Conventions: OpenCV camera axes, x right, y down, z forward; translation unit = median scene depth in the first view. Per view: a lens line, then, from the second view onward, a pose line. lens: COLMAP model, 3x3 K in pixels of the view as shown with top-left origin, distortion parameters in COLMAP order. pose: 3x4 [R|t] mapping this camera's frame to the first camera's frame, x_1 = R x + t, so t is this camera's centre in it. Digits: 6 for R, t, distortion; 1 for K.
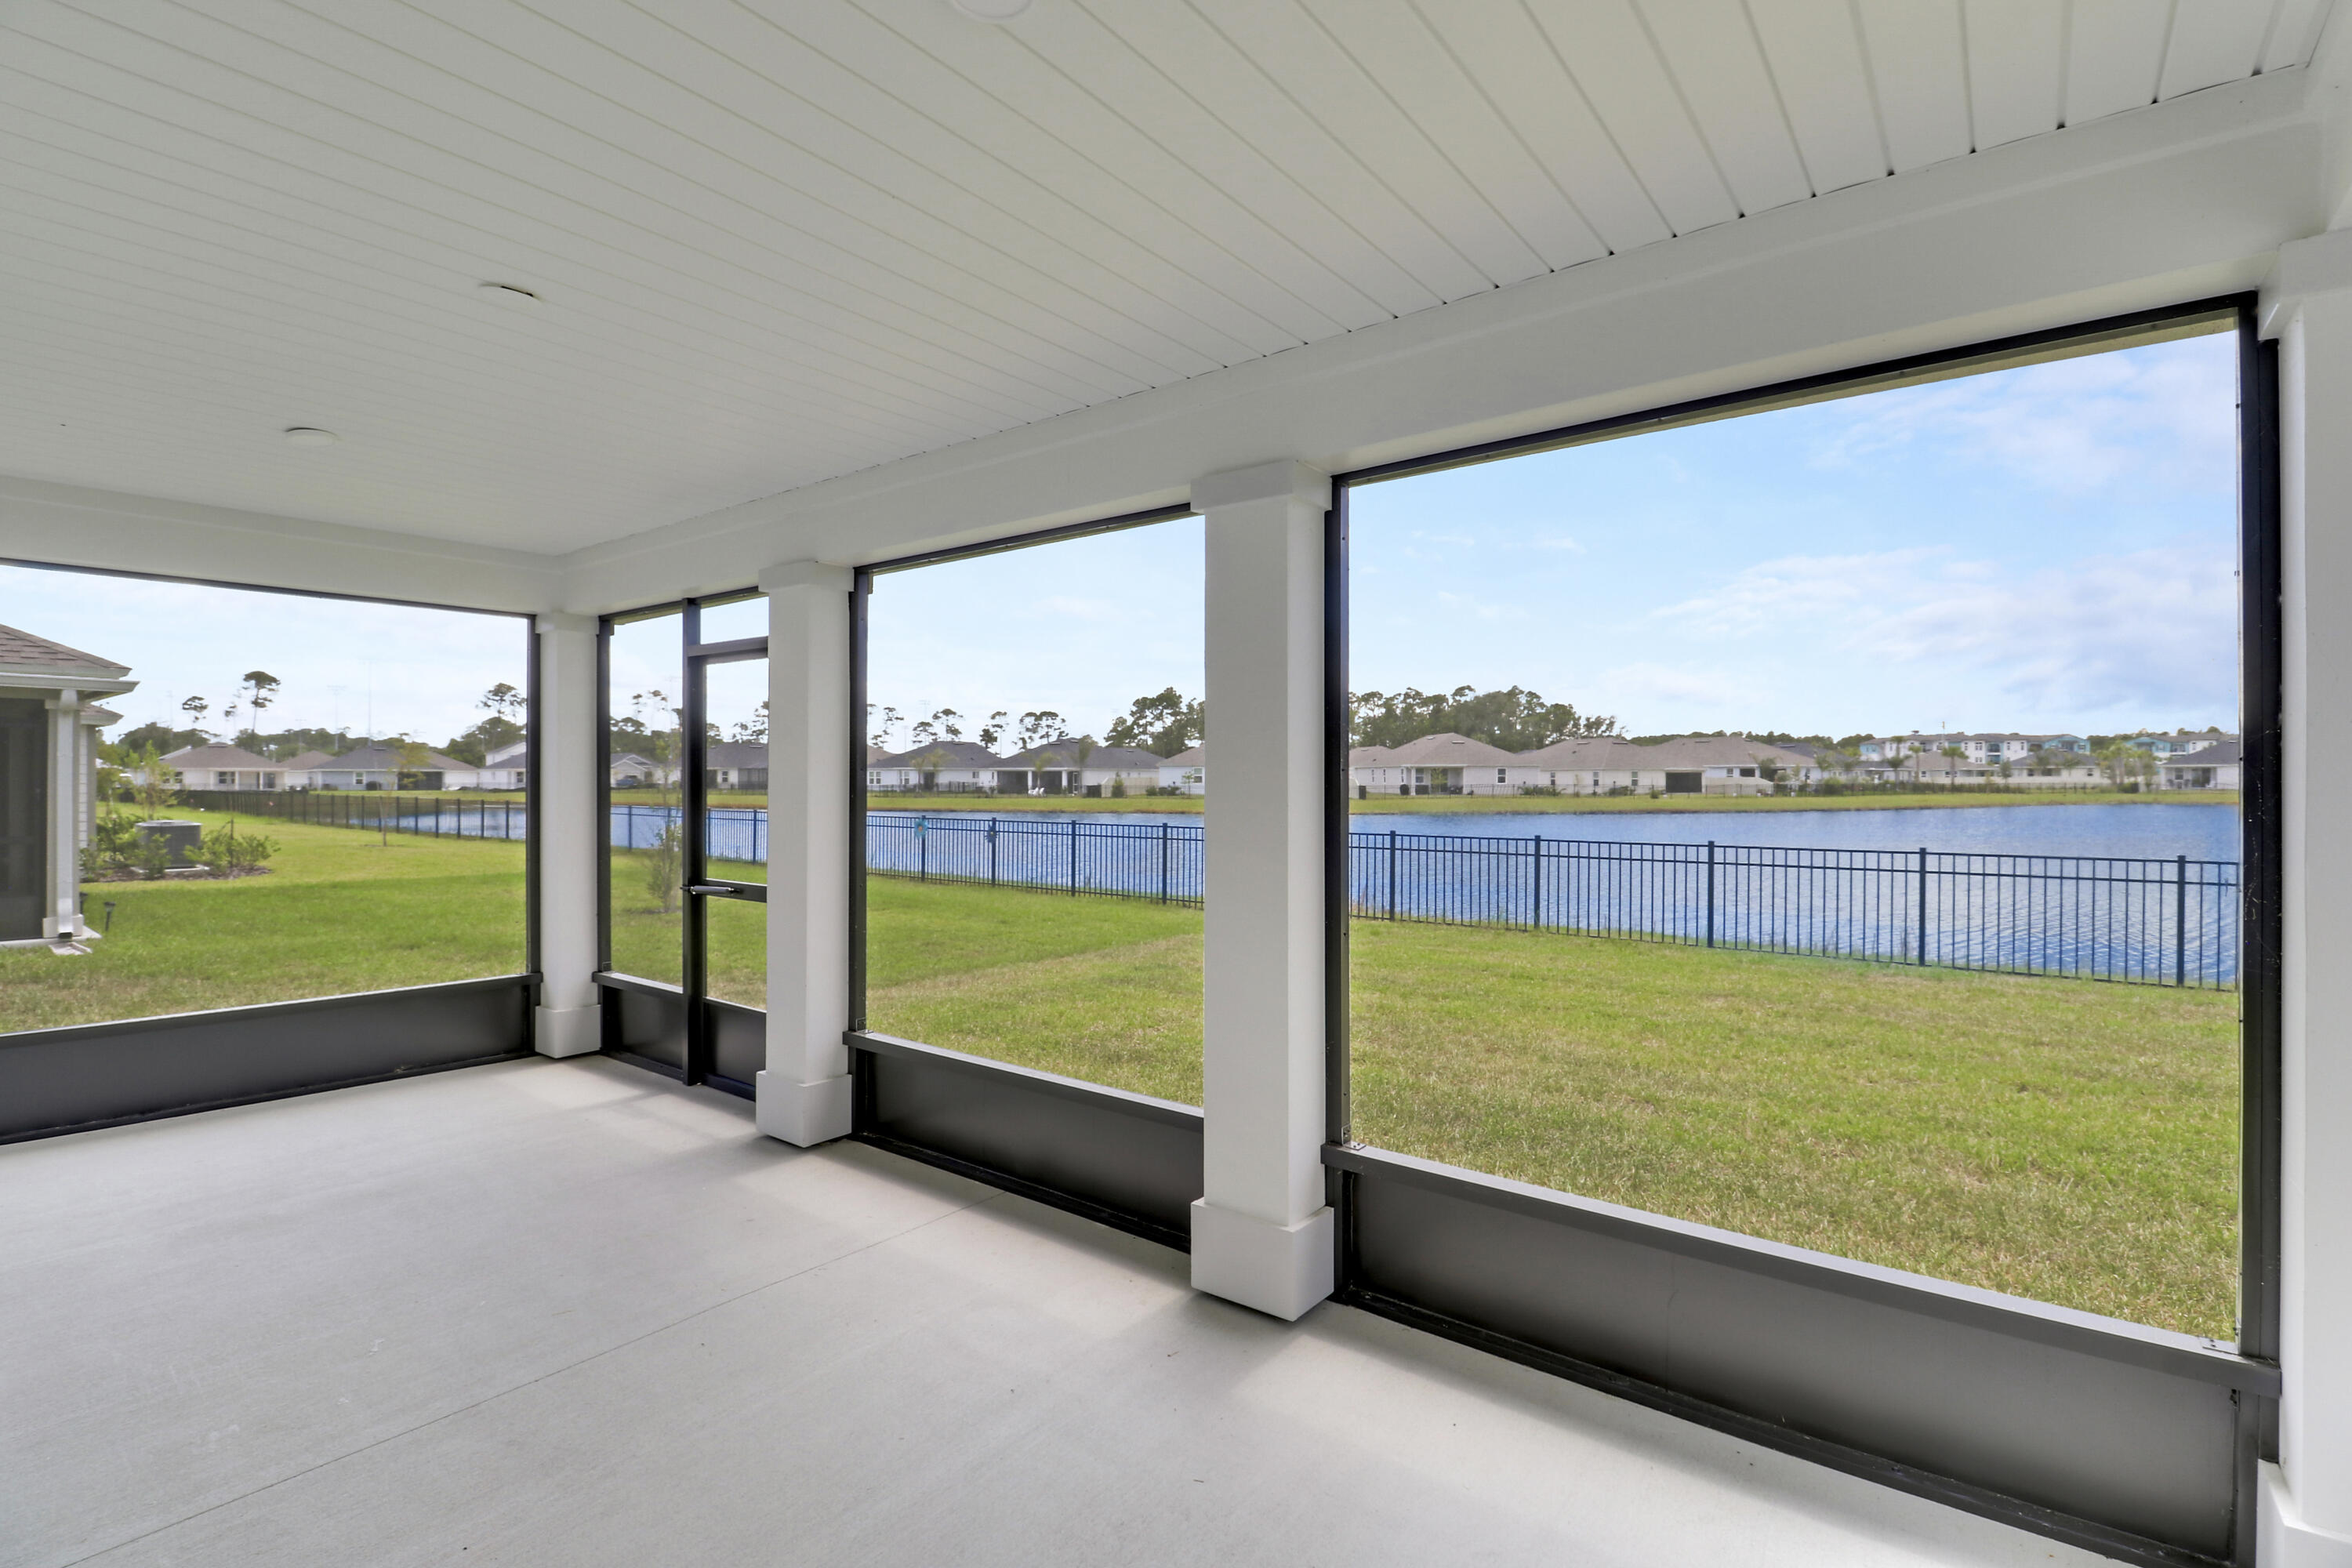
lens RADIAL K [[1102.7, 0, 1194.0], [0, 1102.7, 791.8], [0, 0, 1]] dist [-0.022468, -0.002571]
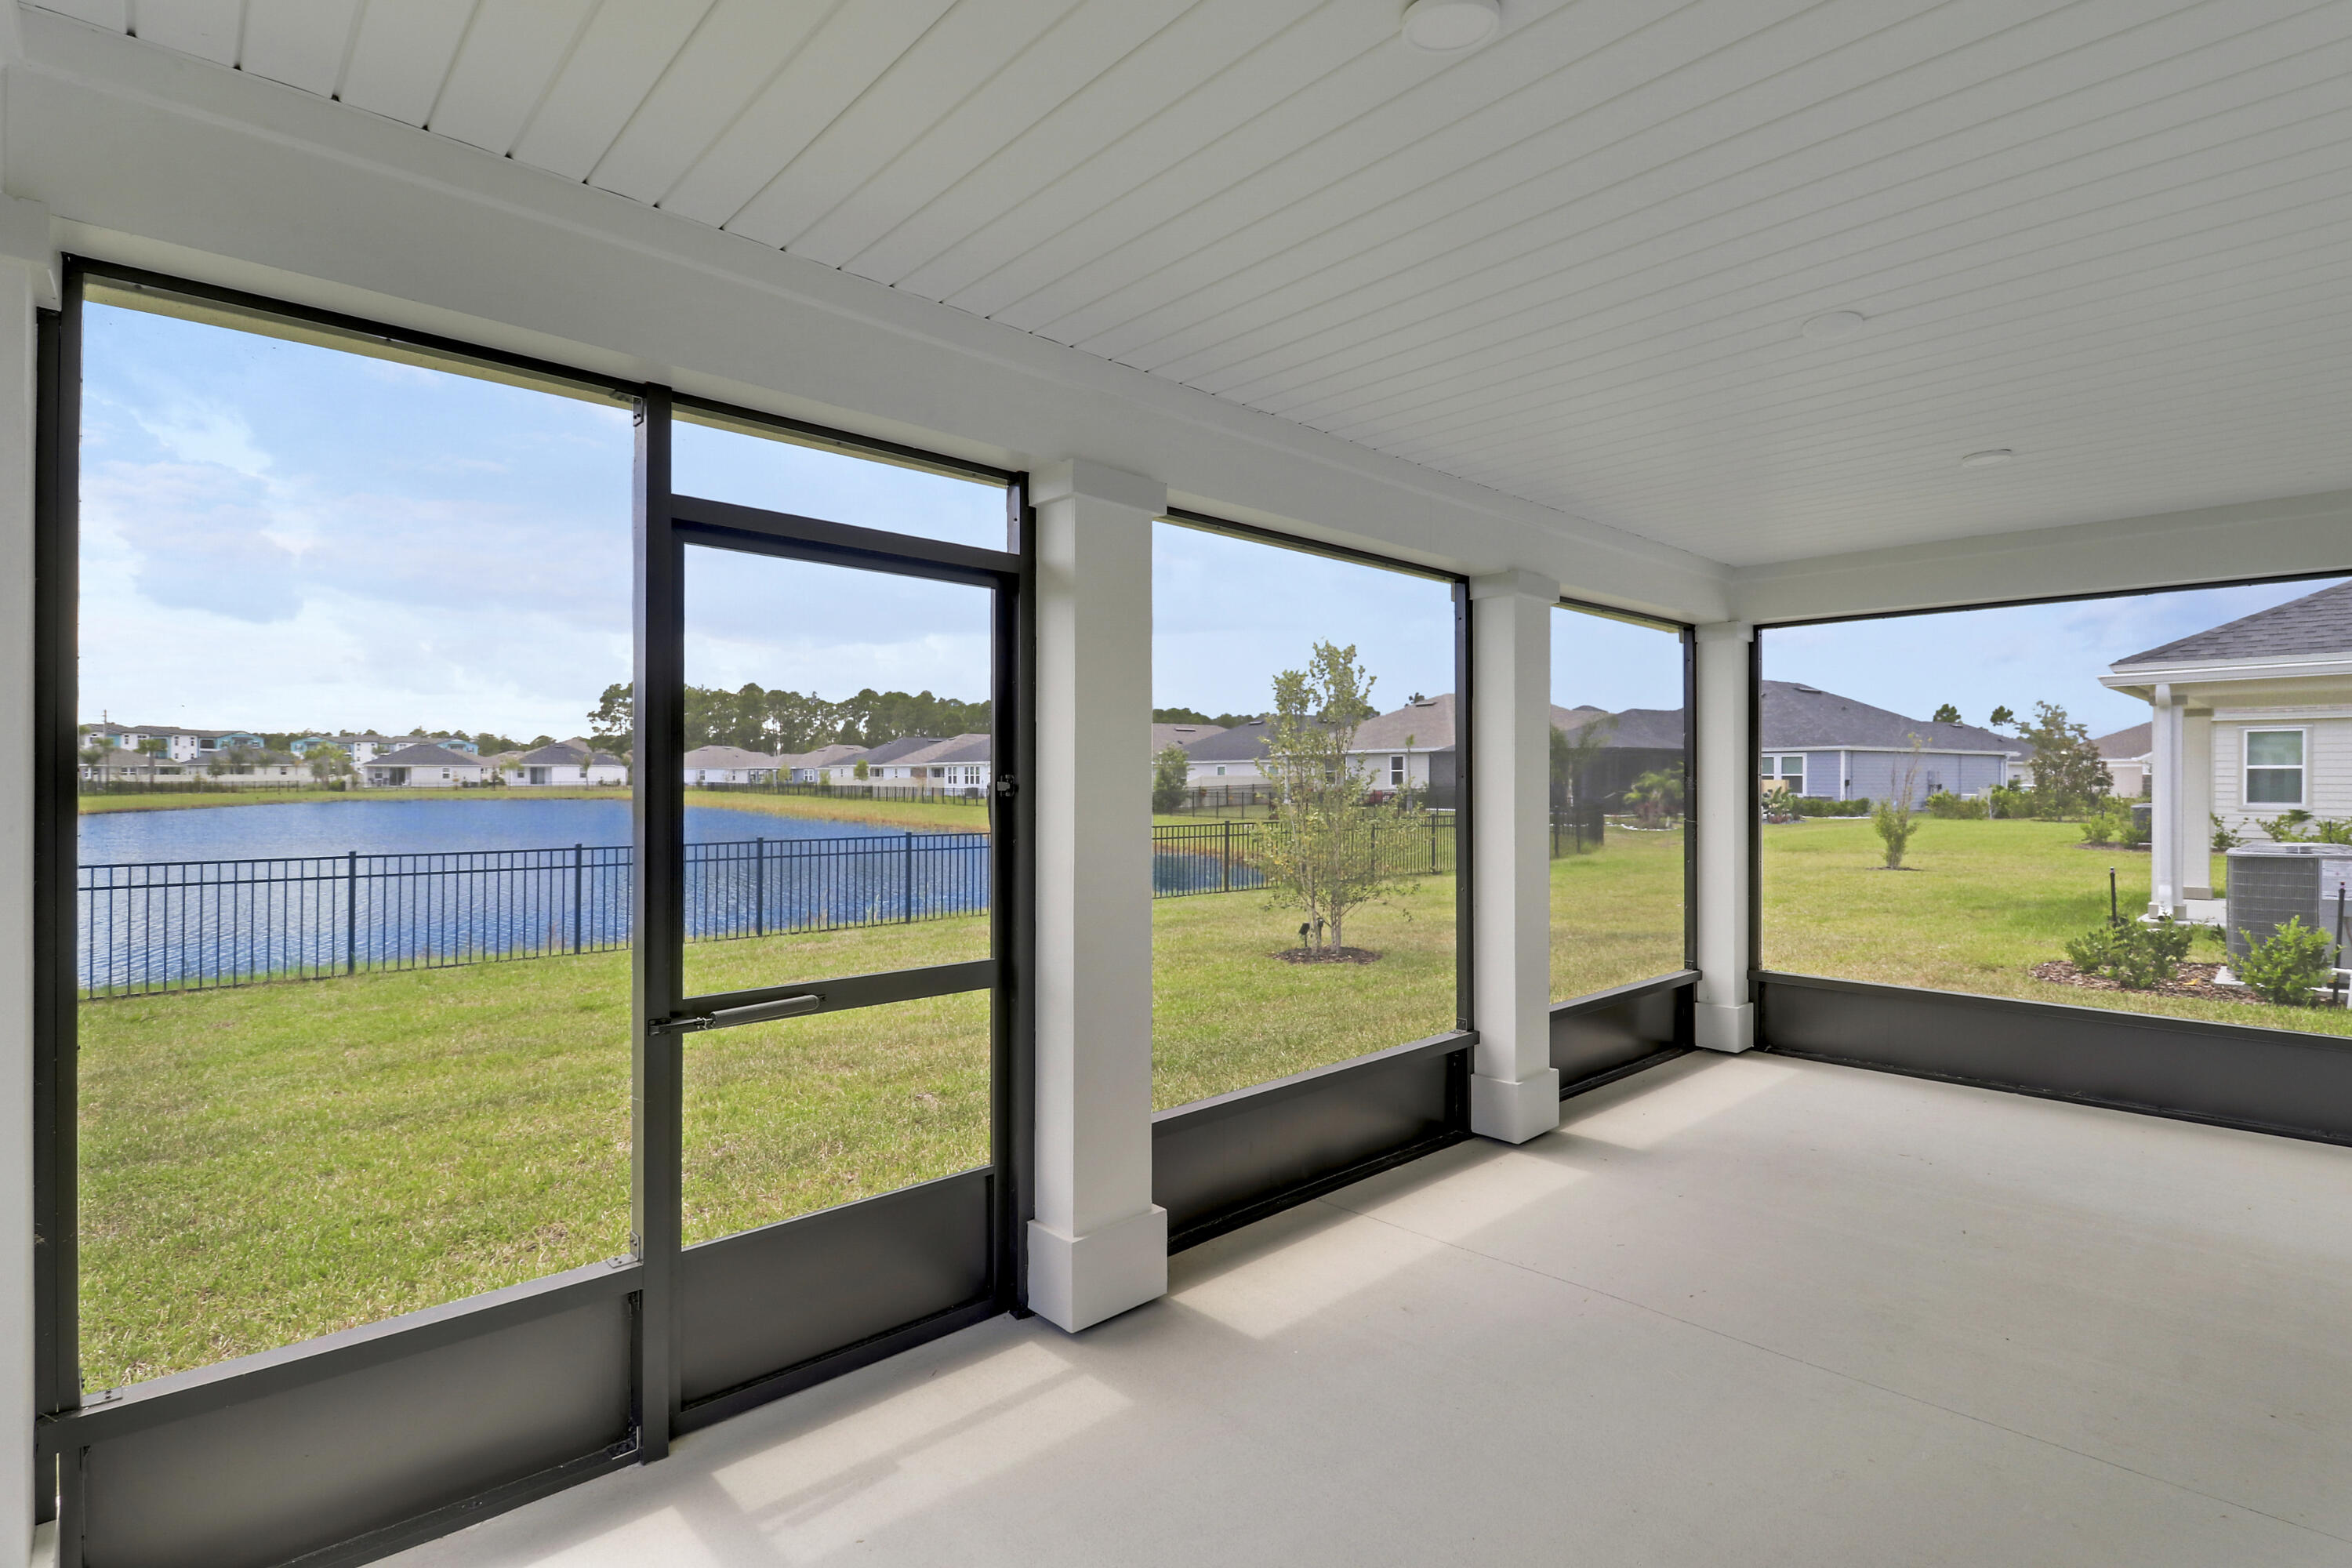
lens RADIAL K [[1099.3, 0, 1217.1], [0, 1099.3, 760.7], [0, 0, 1]] dist [-0.004987, -0.005924]
pose [[0.159440, 0.016762, 0.987065, -0.143515], [0.010093, 0.999776, -0.018608, -0.001267], [-0.987156, 0.012929, 0.159235, 0.114335]]
